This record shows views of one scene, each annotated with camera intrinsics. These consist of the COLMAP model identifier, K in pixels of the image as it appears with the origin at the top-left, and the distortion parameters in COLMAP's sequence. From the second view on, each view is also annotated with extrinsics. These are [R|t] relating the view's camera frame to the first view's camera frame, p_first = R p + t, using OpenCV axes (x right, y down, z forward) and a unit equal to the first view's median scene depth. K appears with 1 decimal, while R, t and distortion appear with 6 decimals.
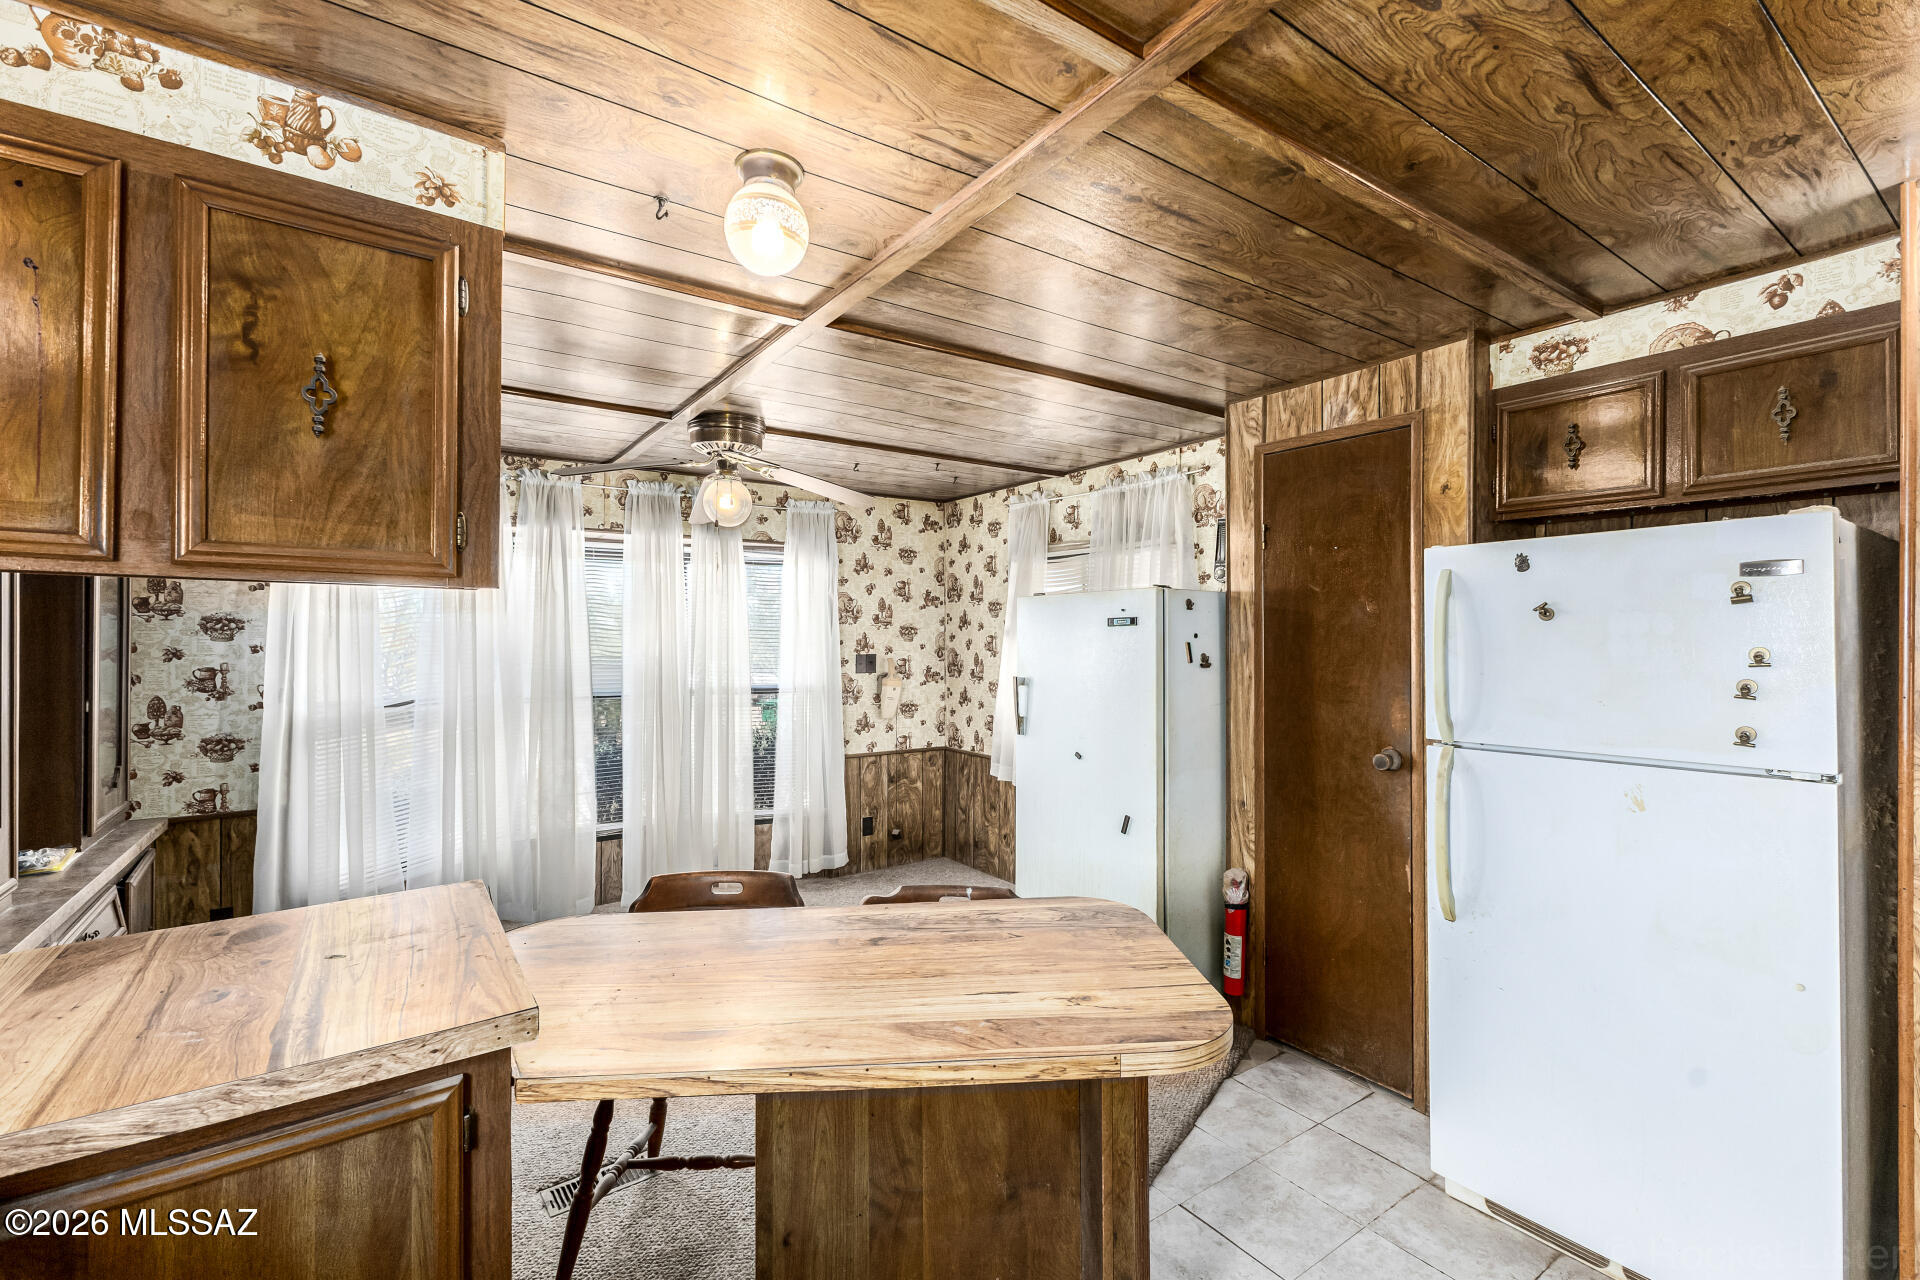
lens RADIAL K [[832.5, 0, 962.1], [0, 832.5, 639.9], [0, 0, 1]] dist [0.021883, 0.000289]
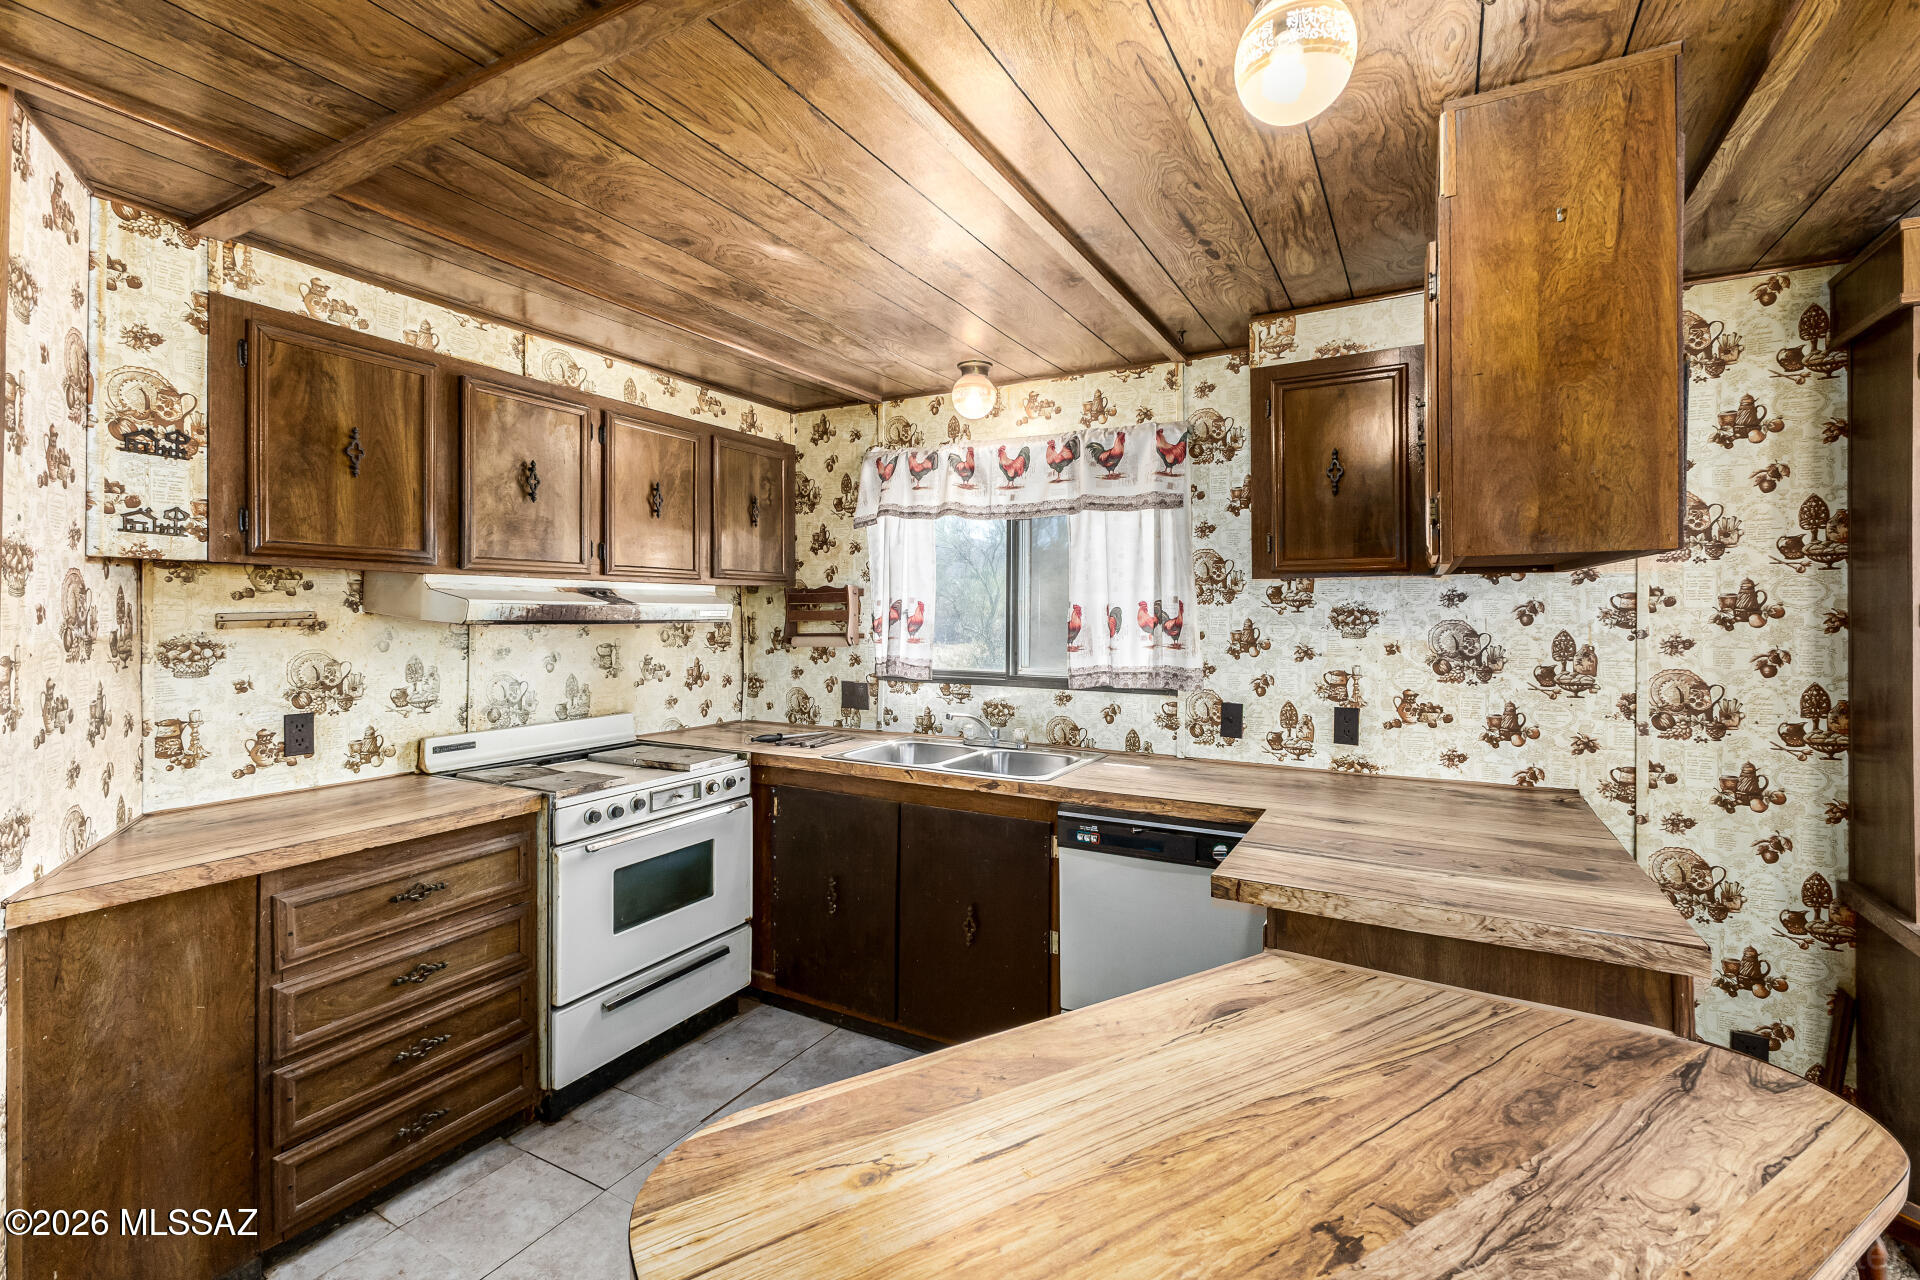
lens RADIAL K [[832.5, 0, 961.4], [0, 832.5, 623.2], [0, 0, 1]] dist [0.021883, 0.000289]
pose [[-0.901398, 0.007374, -0.432929, 0.355216], [0.005642, 0.999970, 0.005285, 0.007742], [0.432955, 0.002322, -0.901412, 1.599051]]
